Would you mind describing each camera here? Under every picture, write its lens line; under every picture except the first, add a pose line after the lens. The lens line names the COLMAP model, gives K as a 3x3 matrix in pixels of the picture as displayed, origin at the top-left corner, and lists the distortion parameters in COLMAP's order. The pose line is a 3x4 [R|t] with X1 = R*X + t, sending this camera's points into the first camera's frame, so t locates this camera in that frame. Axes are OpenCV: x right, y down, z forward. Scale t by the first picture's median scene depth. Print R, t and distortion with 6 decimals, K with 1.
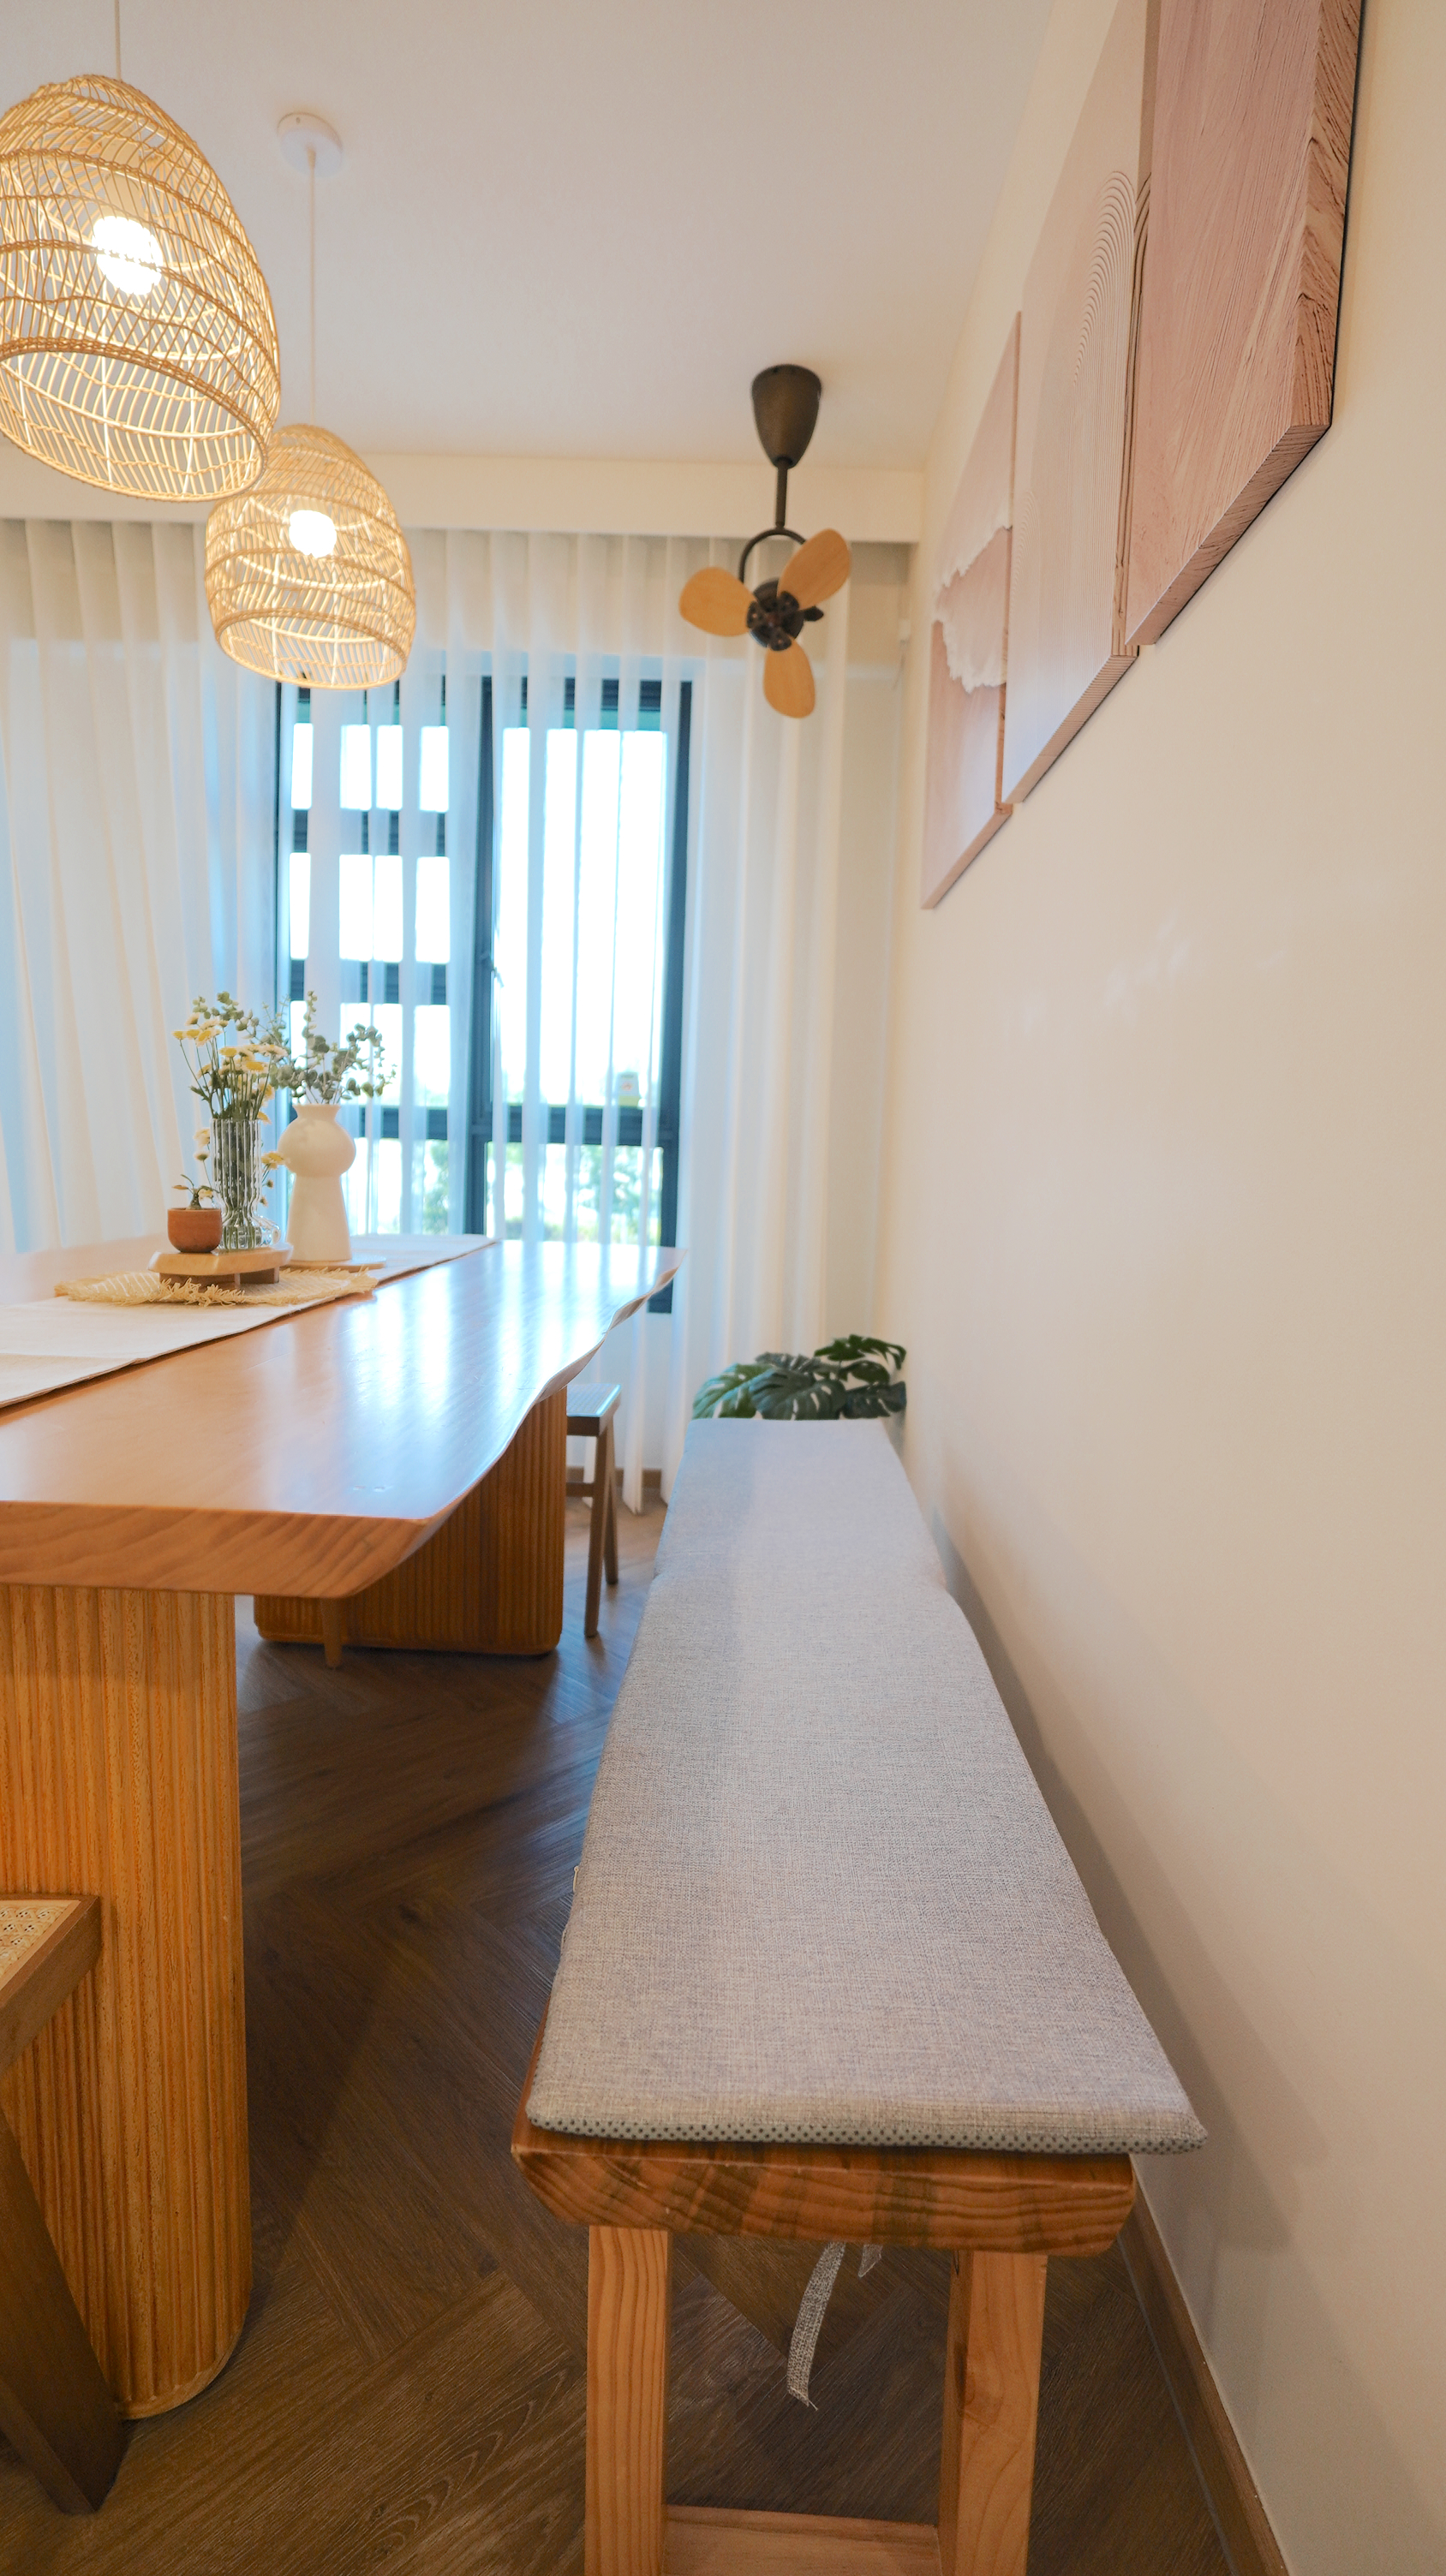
lens RADIAL K [[1194.5, 0, 673.8], [0, 1194.5, 1295.4], [0, 0, 1]] dist [-0.013175, 0.000033]
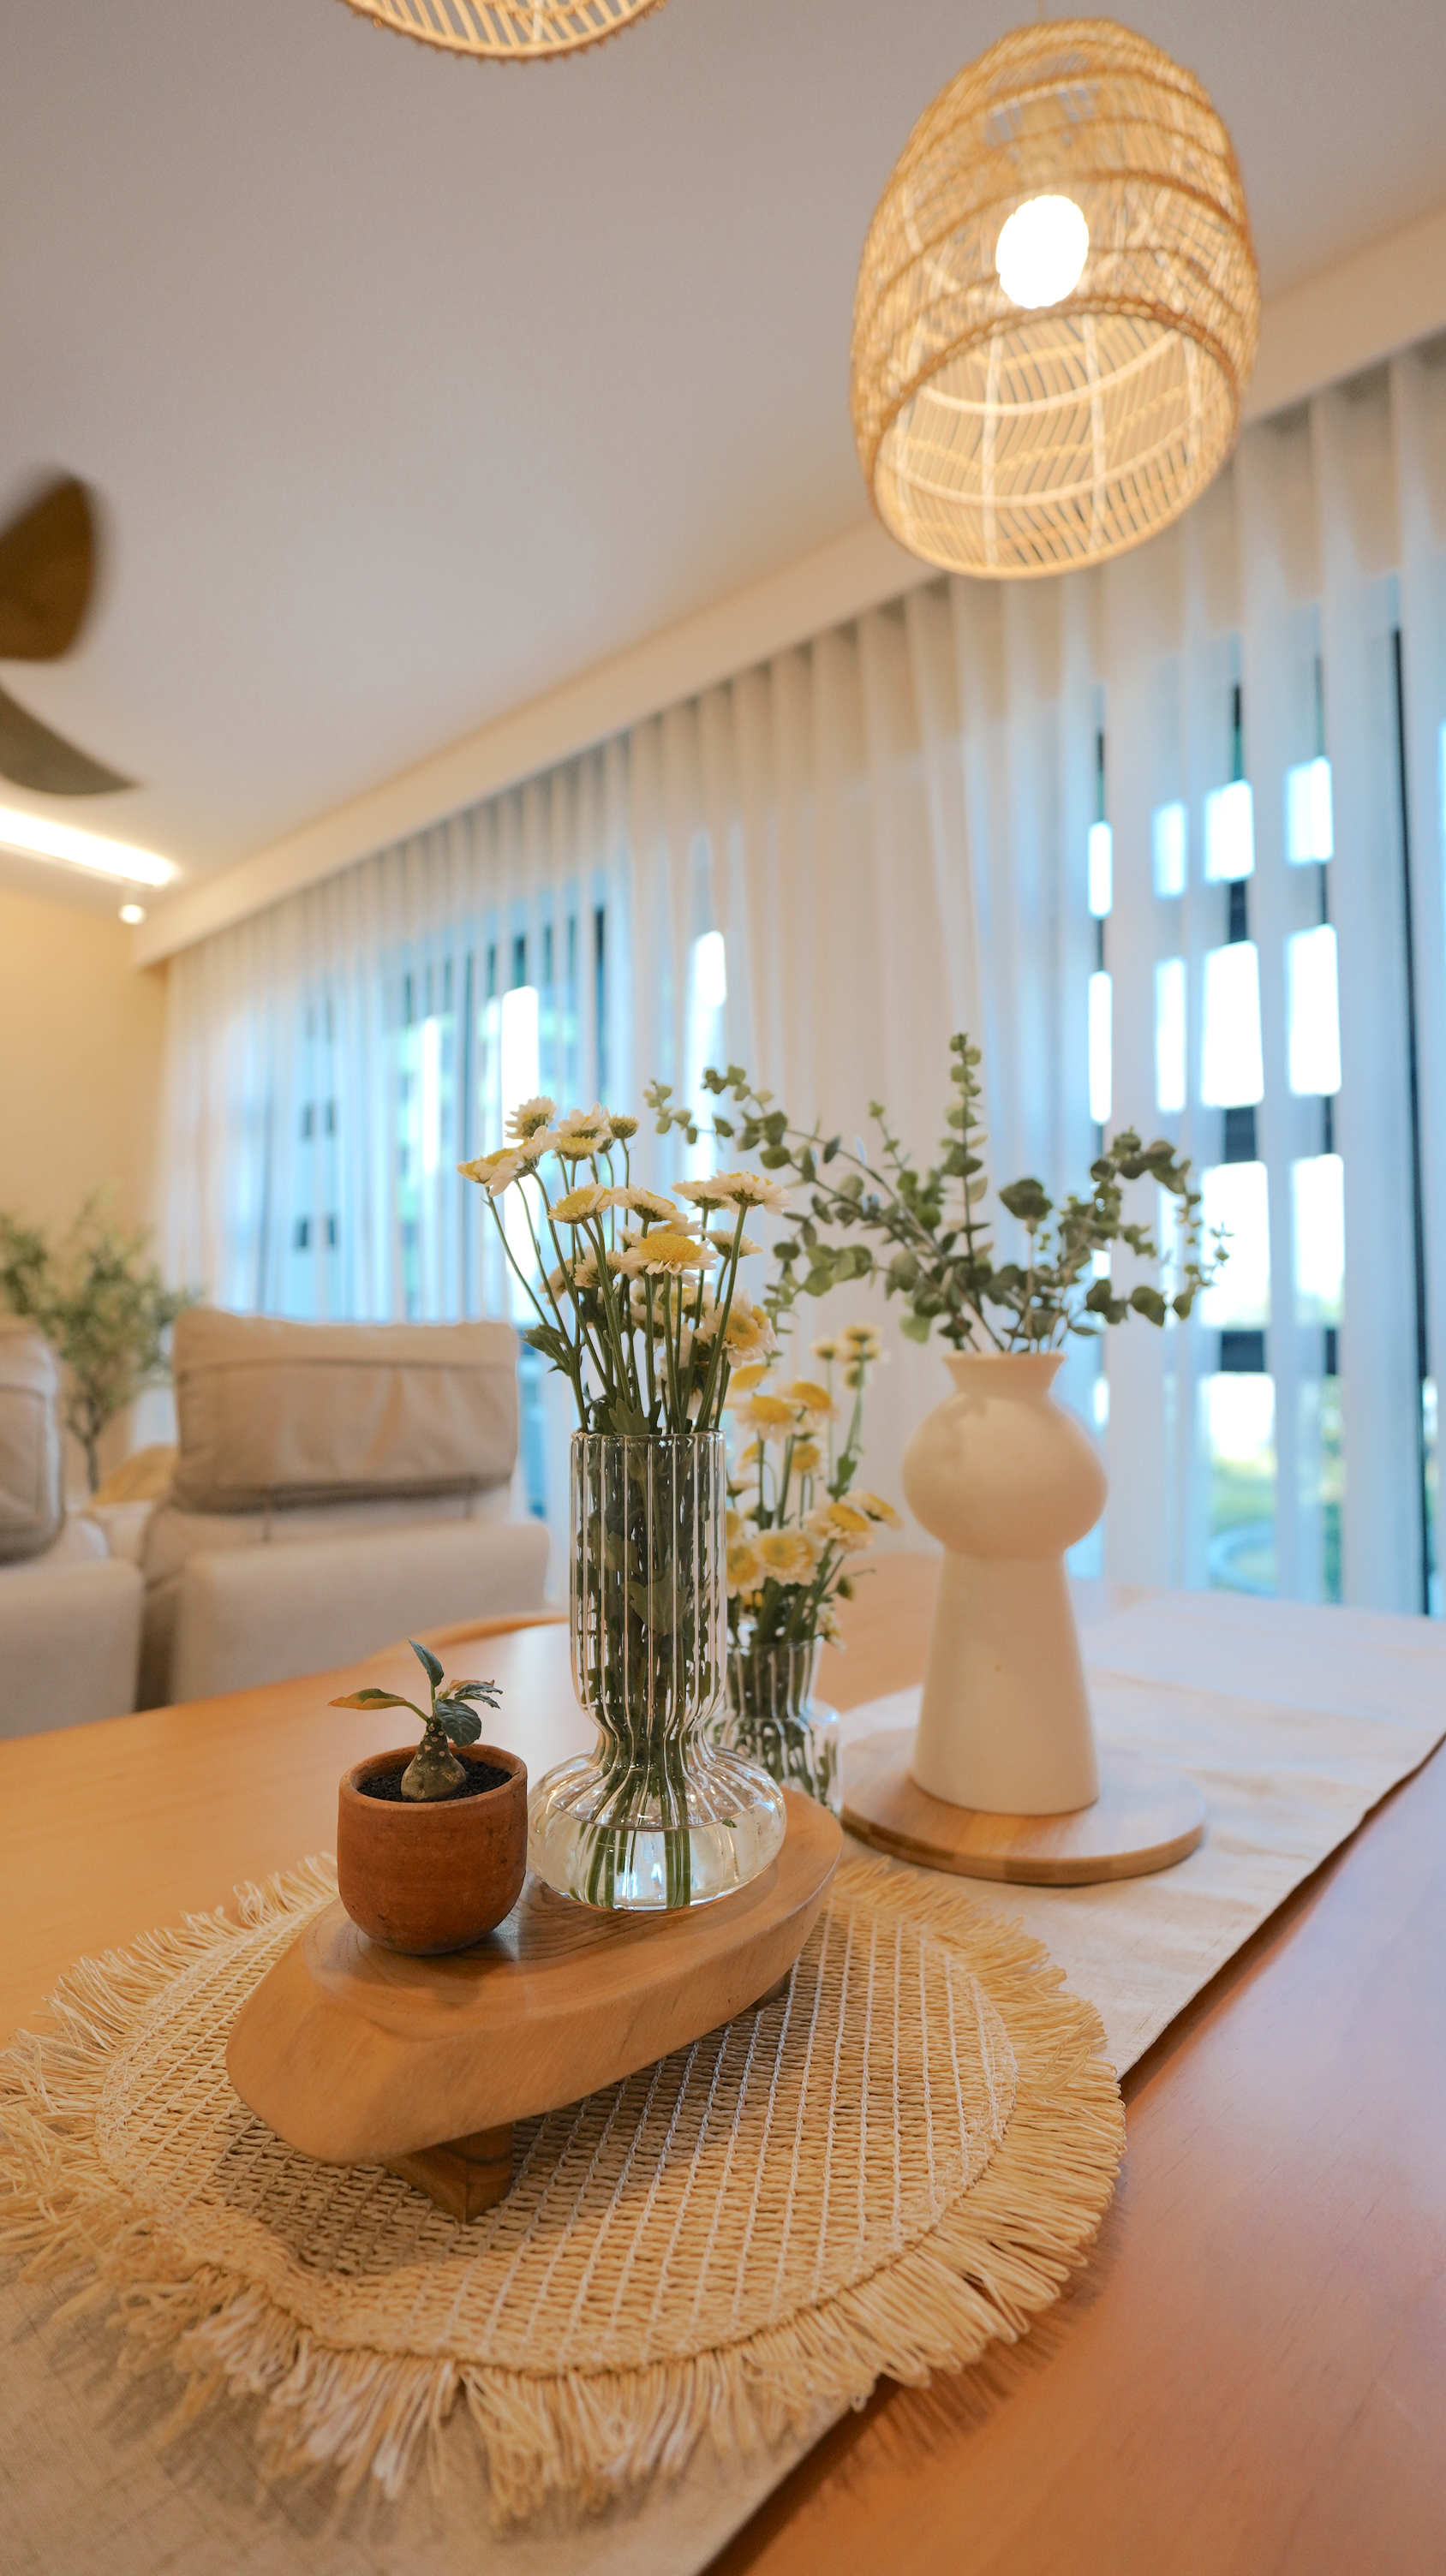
lens RADIAL K [[1194.5, 0, 673.8], [0, 1194.5, 1295.4], [0, 0, 1]] dist [-0.013175, 0.000033]
pose [[0.772196, -0.061949, -0.632357, -0.140940], [-0.056500, 0.984598, -0.165451, -0.108470], [0.632868, 0.163489, 0.756803, 0.640712]]
